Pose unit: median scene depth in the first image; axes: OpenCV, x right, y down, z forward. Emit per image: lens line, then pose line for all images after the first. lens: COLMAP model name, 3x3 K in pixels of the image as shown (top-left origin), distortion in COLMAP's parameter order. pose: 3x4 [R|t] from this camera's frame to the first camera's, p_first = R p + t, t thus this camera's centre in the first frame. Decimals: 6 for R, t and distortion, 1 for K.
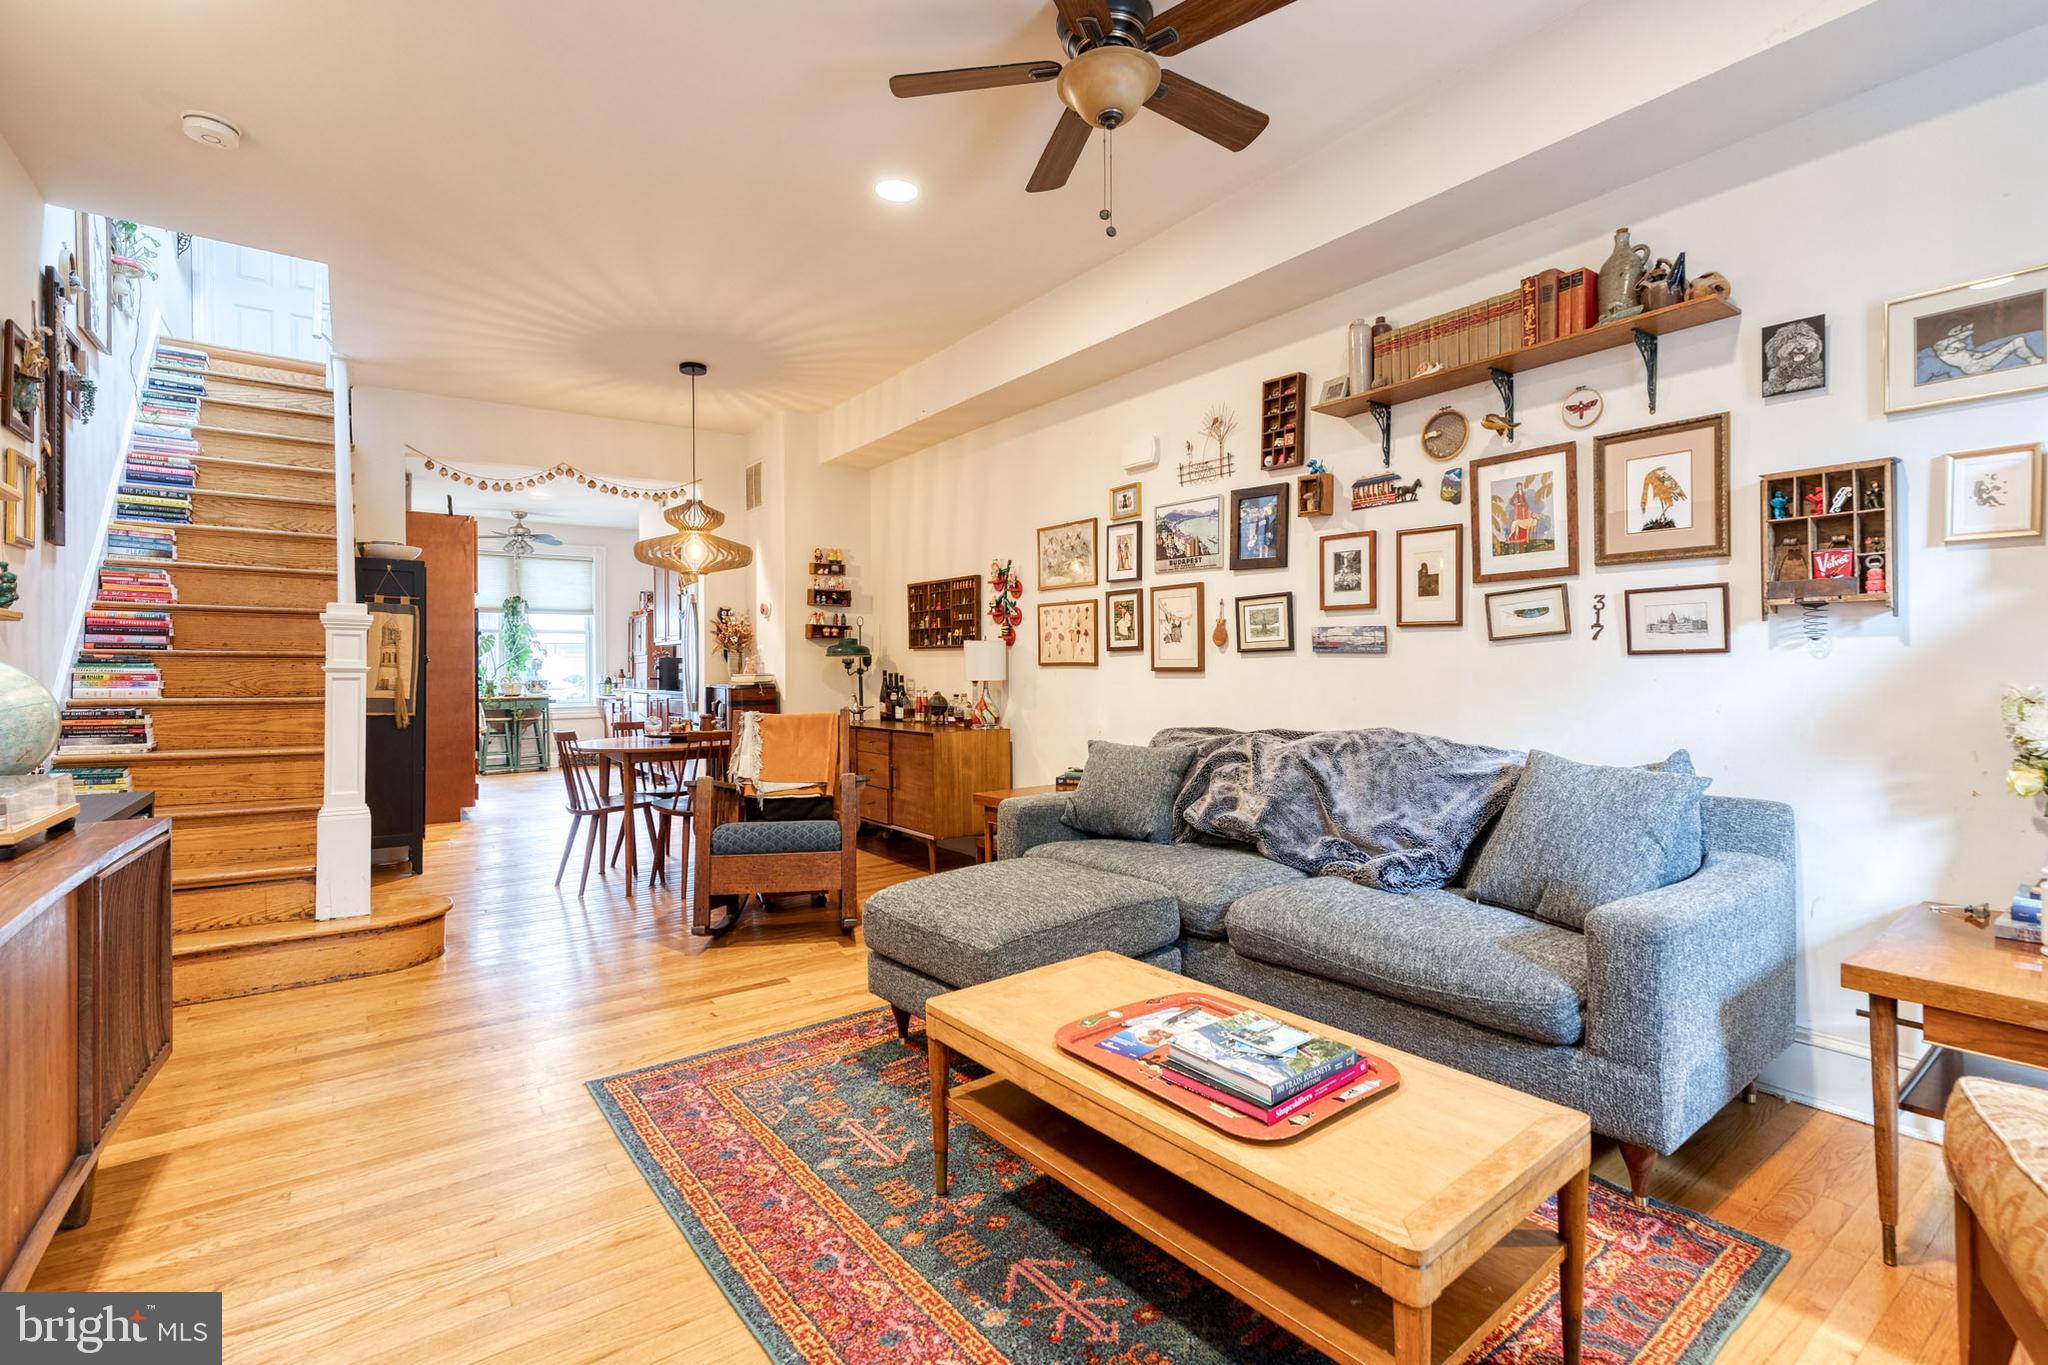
lens RADIAL K [[928.5, 0, 1044.3], [0, 928.5, 664.3], [0, 0, 1]] dist [0.012162, -0.000722]
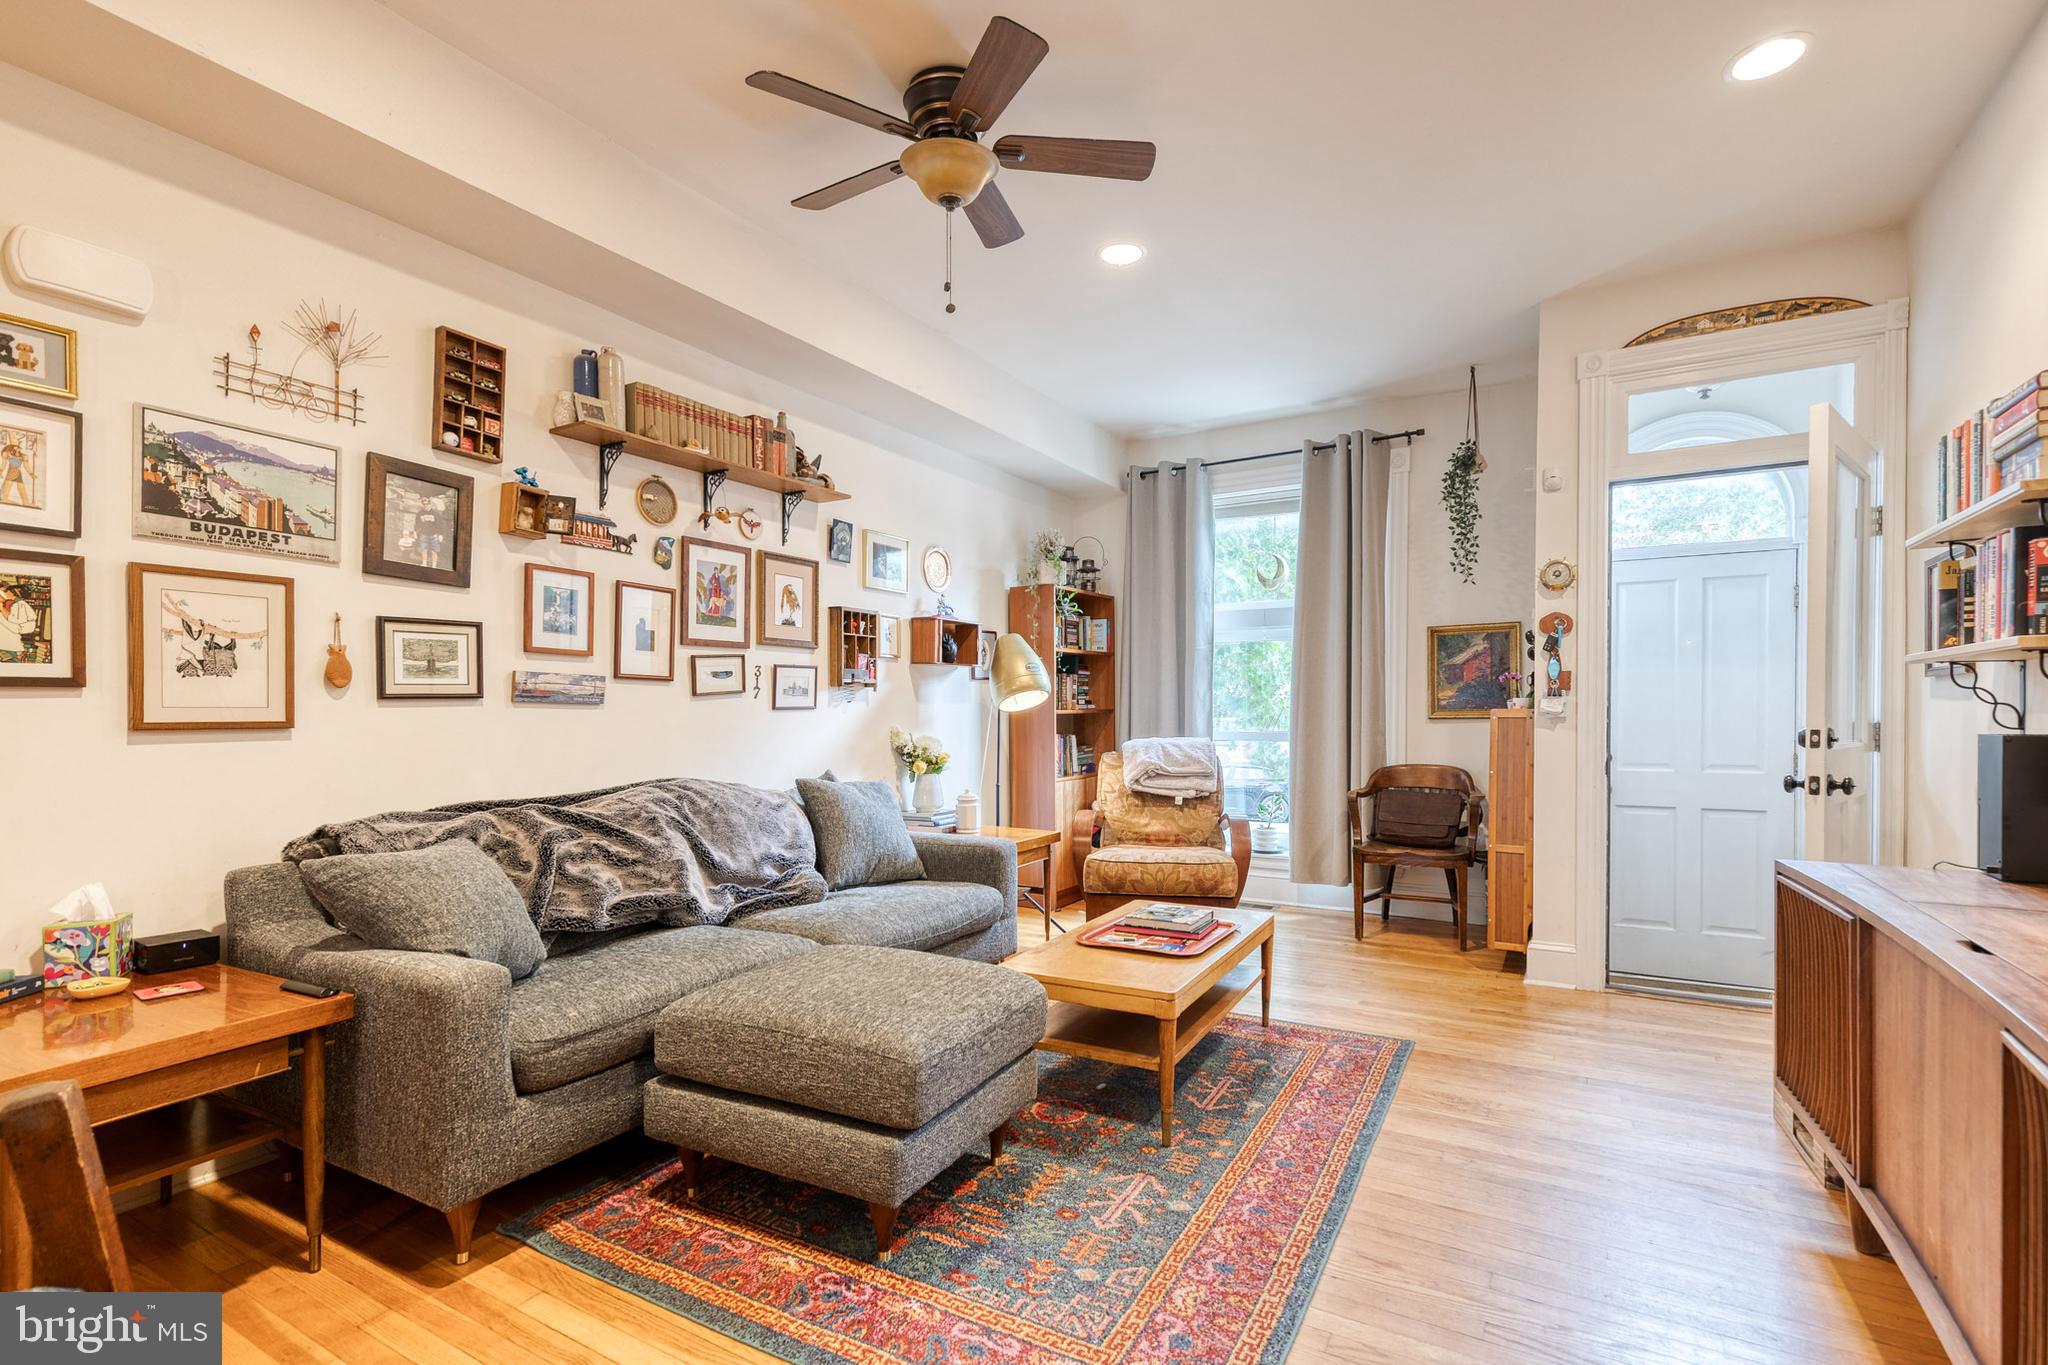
lens RADIAL K [[927.9, 0, 1034.6], [0, 927.9, 727.5], [0, 0, 1]] dist [0.009155, -0.000488]
pose [[-0.377155, -0.009262, 0.926104, -0.655008], [0.002503, 0.999936, 0.011020, 0.002259], [-0.926147, 0.006474, -0.377108, 0.905111]]
